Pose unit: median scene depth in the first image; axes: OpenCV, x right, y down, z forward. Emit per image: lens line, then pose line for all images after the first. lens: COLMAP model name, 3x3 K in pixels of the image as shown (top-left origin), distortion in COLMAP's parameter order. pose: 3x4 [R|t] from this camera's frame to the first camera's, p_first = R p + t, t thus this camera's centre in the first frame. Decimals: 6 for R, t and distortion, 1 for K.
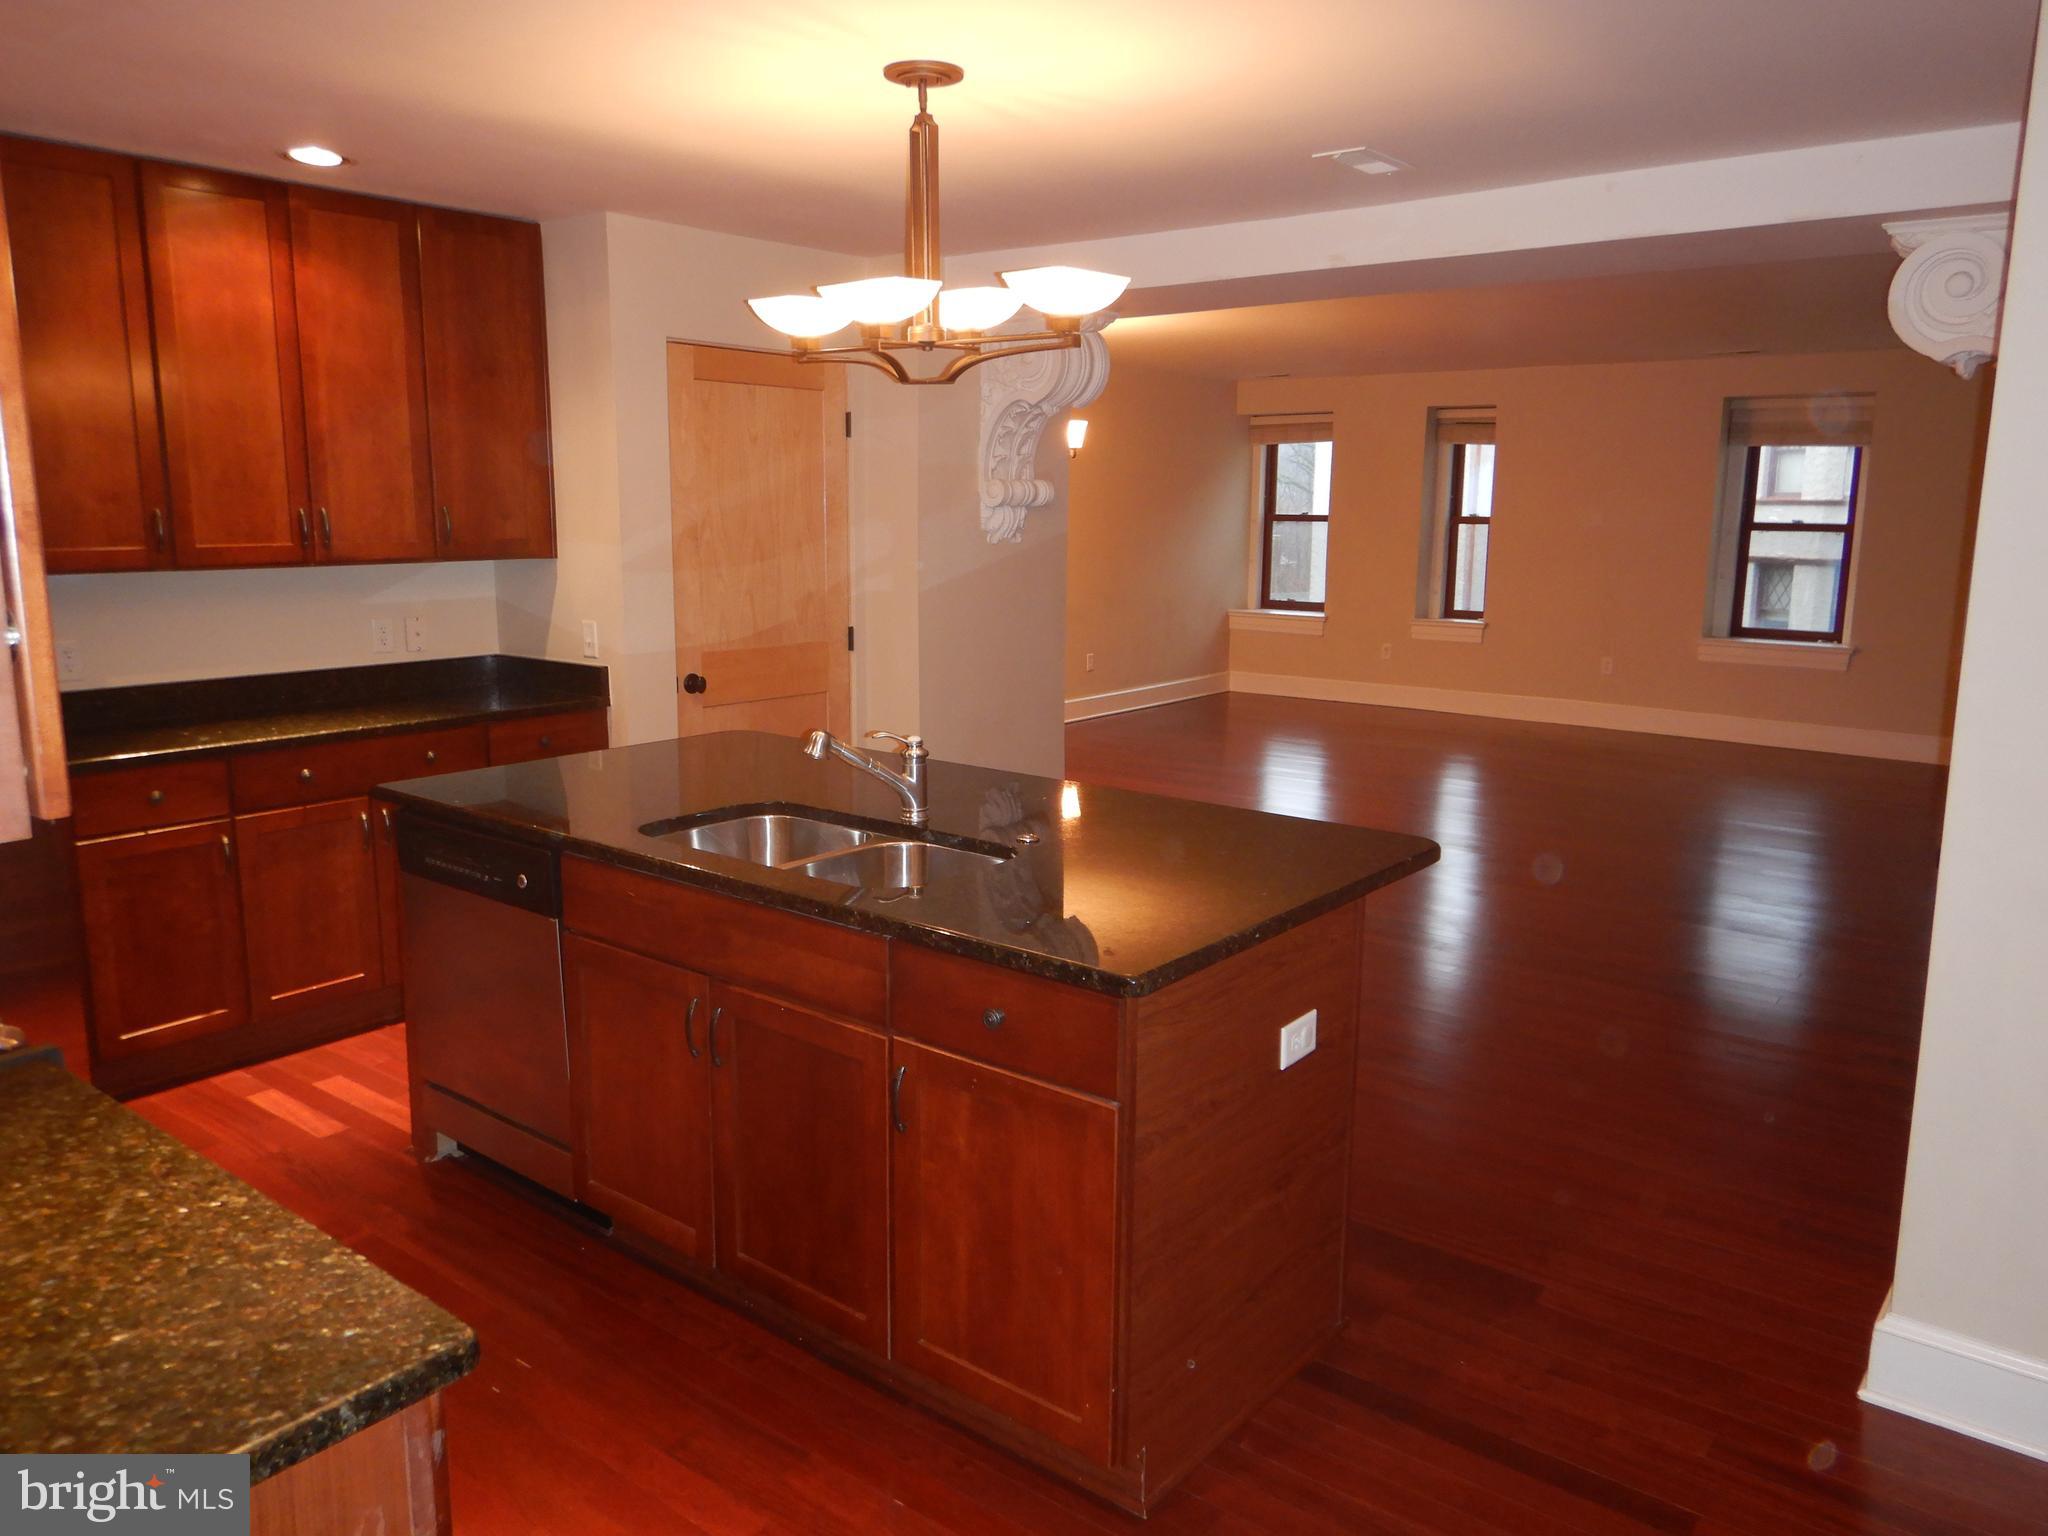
lens RADIAL K [[1444.4, 0, 1015.5], [0, 1444.4, 757.9], [0, 0, 1]] dist [-0.006433, -0.005471]
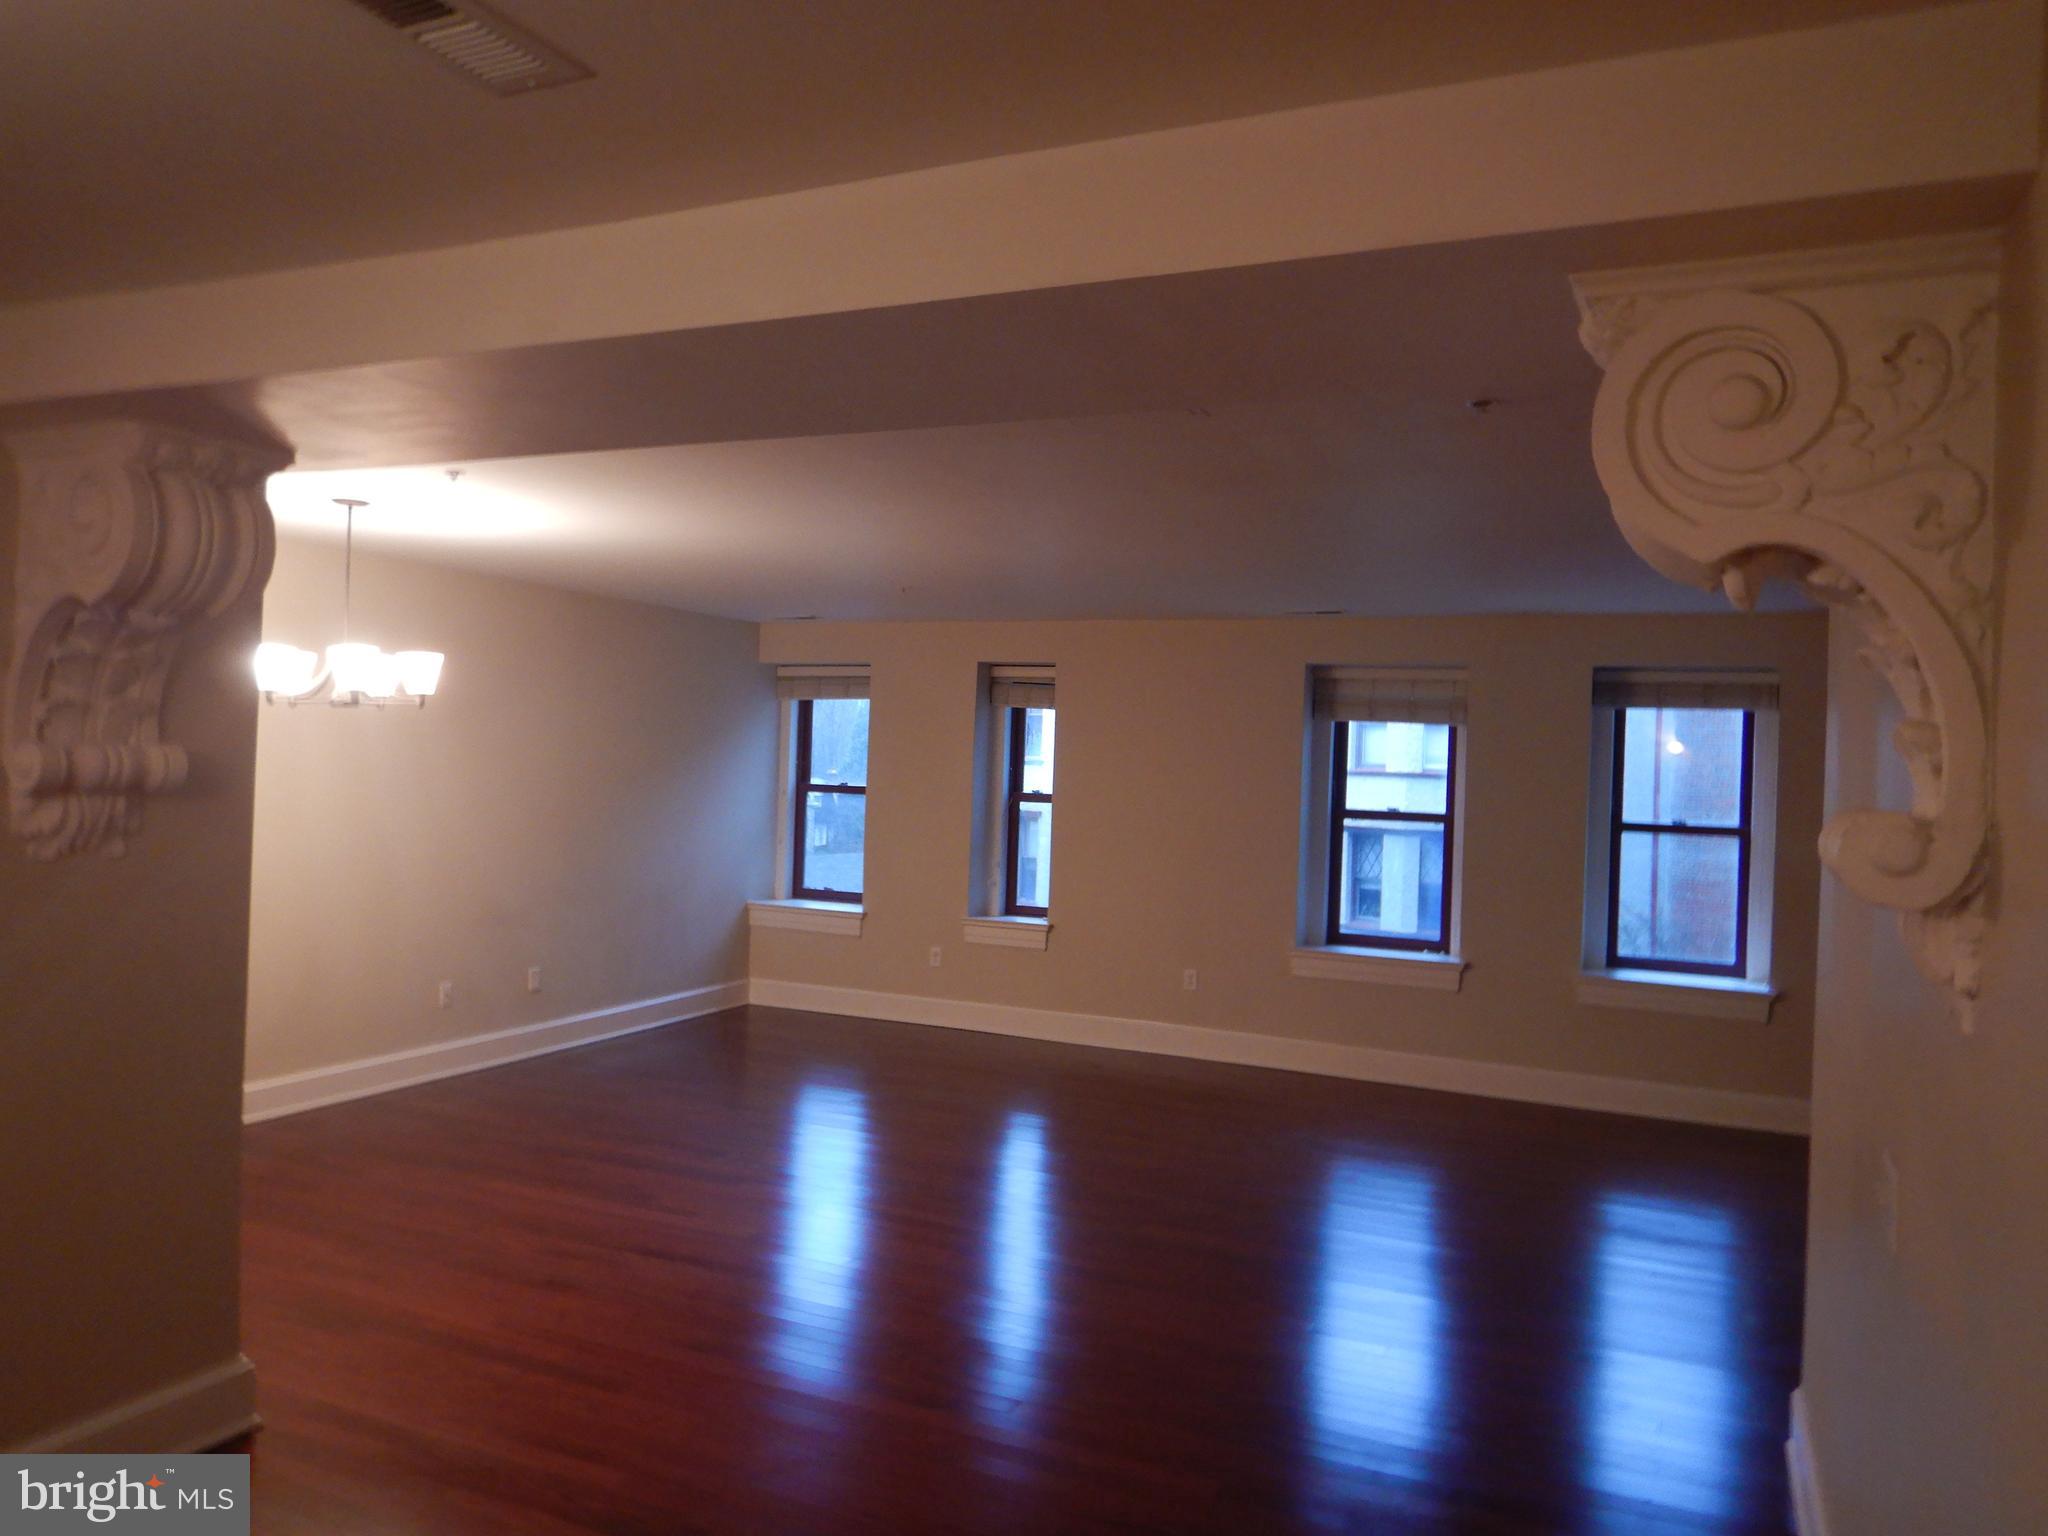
lens RADIAL K [[1462.6, 0, 1019.4], [0, 1462.6, 756.8], [0, 0, 1]] dist [0.005172, 0.004304]
pose [[0.968765, 0.026683, 0.246541, 0.098661], [0.016463, 0.985080, -0.171305, -0.043383], [-0.247433, 0.170014, 0.953872, 0.192833]]
